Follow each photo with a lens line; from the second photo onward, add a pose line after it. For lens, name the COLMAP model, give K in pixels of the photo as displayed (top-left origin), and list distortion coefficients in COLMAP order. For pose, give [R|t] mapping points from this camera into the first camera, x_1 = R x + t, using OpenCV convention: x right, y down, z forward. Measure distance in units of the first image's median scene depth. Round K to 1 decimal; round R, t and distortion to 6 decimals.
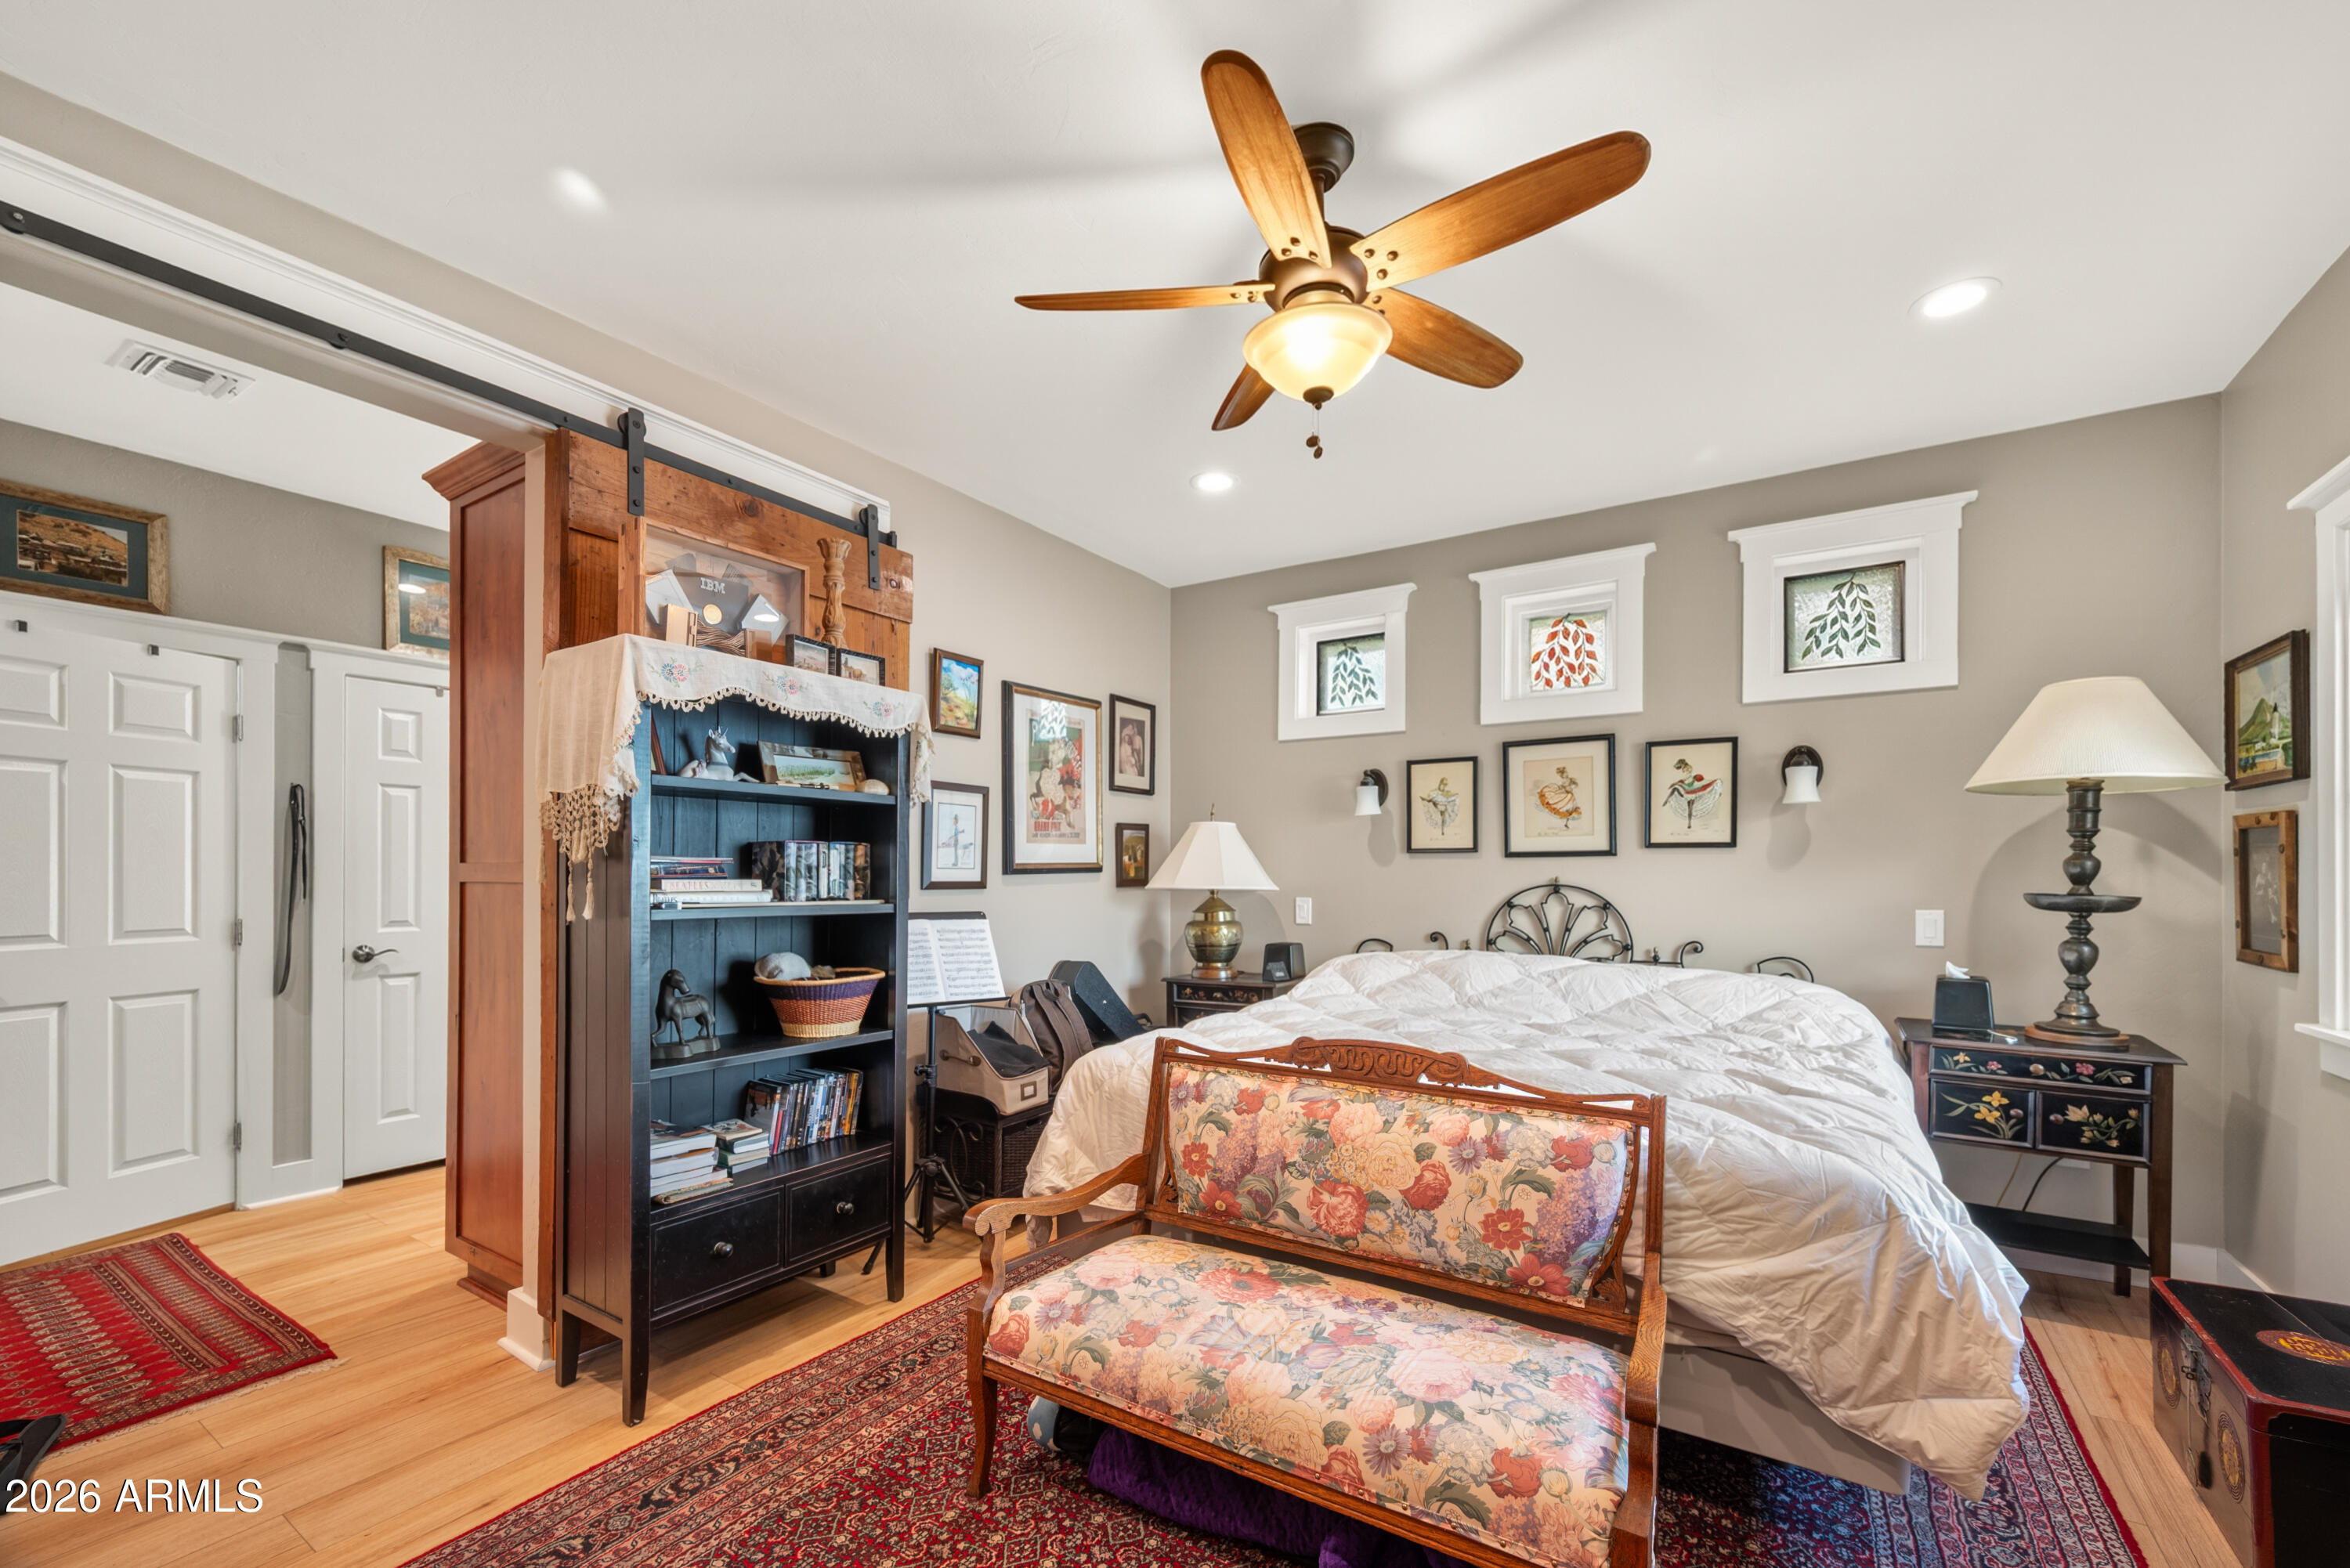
lens RADIAL K [[949.3, 0, 1179.0], [0, 949.3, 872.7], [0, 0, 1]] dist [-0.006753, -0.000125]
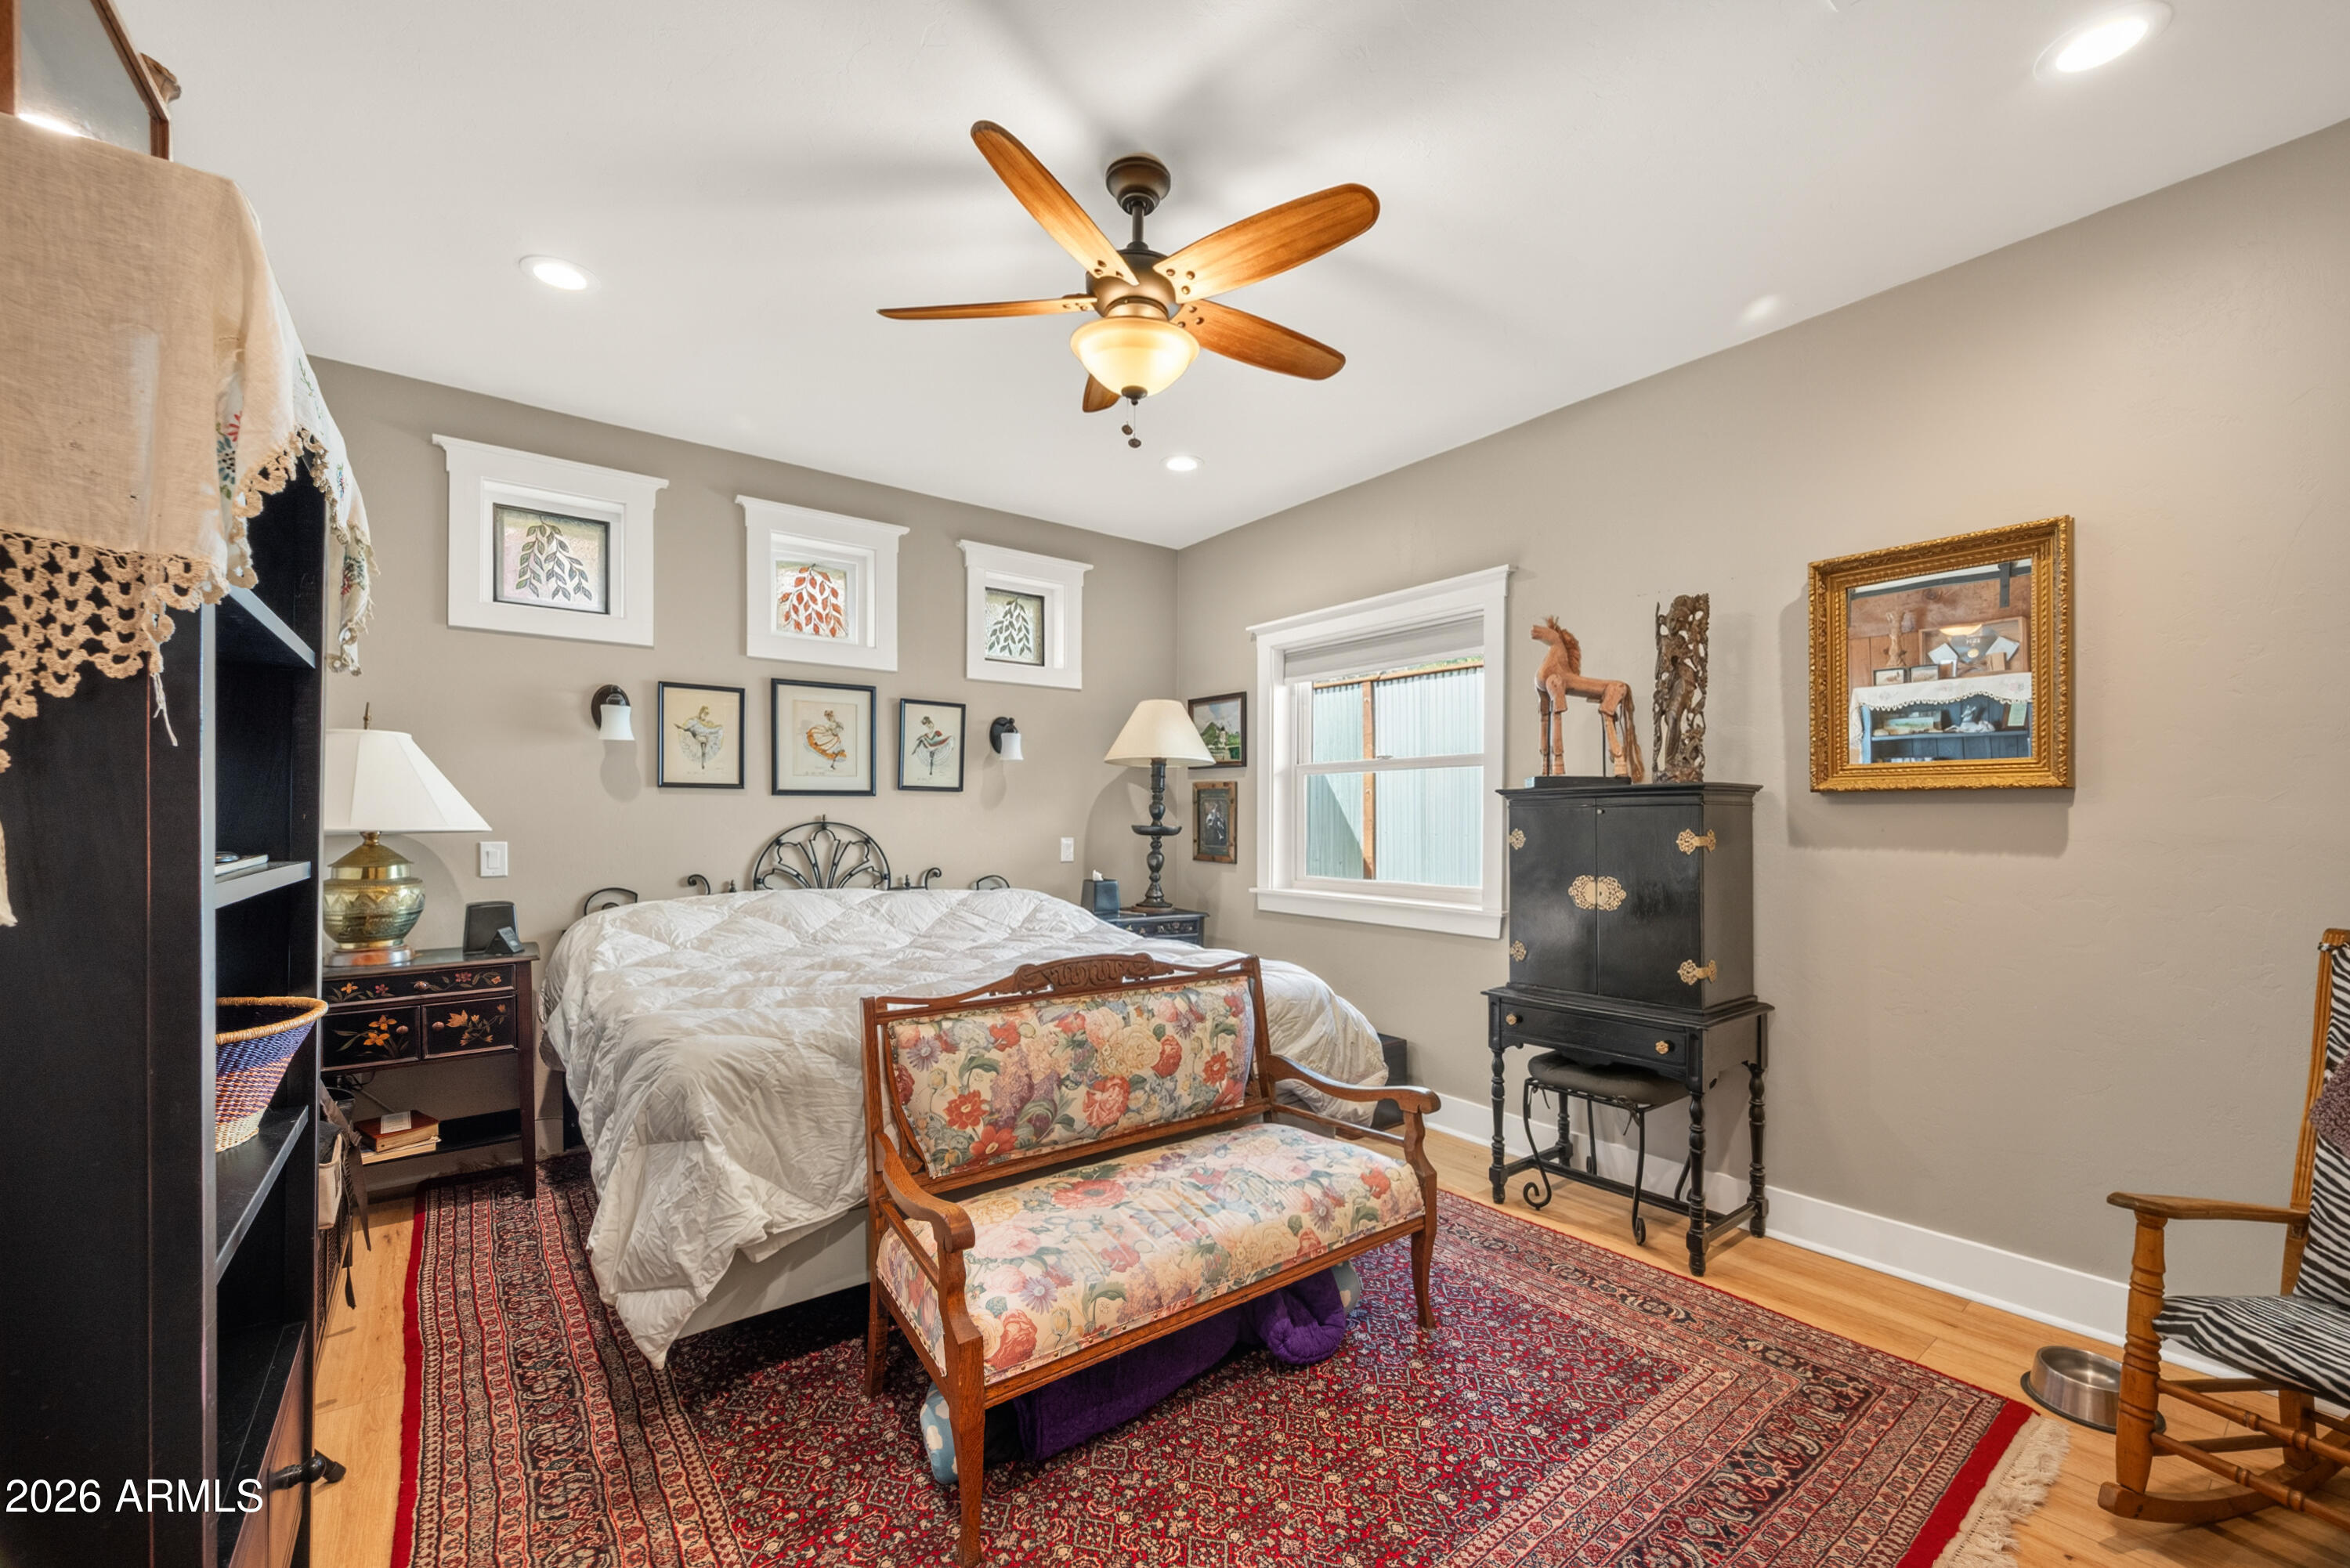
lens RADIAL K [[940.1, 0, 1178.5], [0, 940.1, 824.2], [0, 0, 1]] dist [0.000376, -0.000028]
pose [[0.342523, -0.006877, 0.939484, -0.500020], [-0.004914, 0.999946, 0.009112, 0.004042], [-0.939497, -0.007738, 0.342470, 0.304969]]
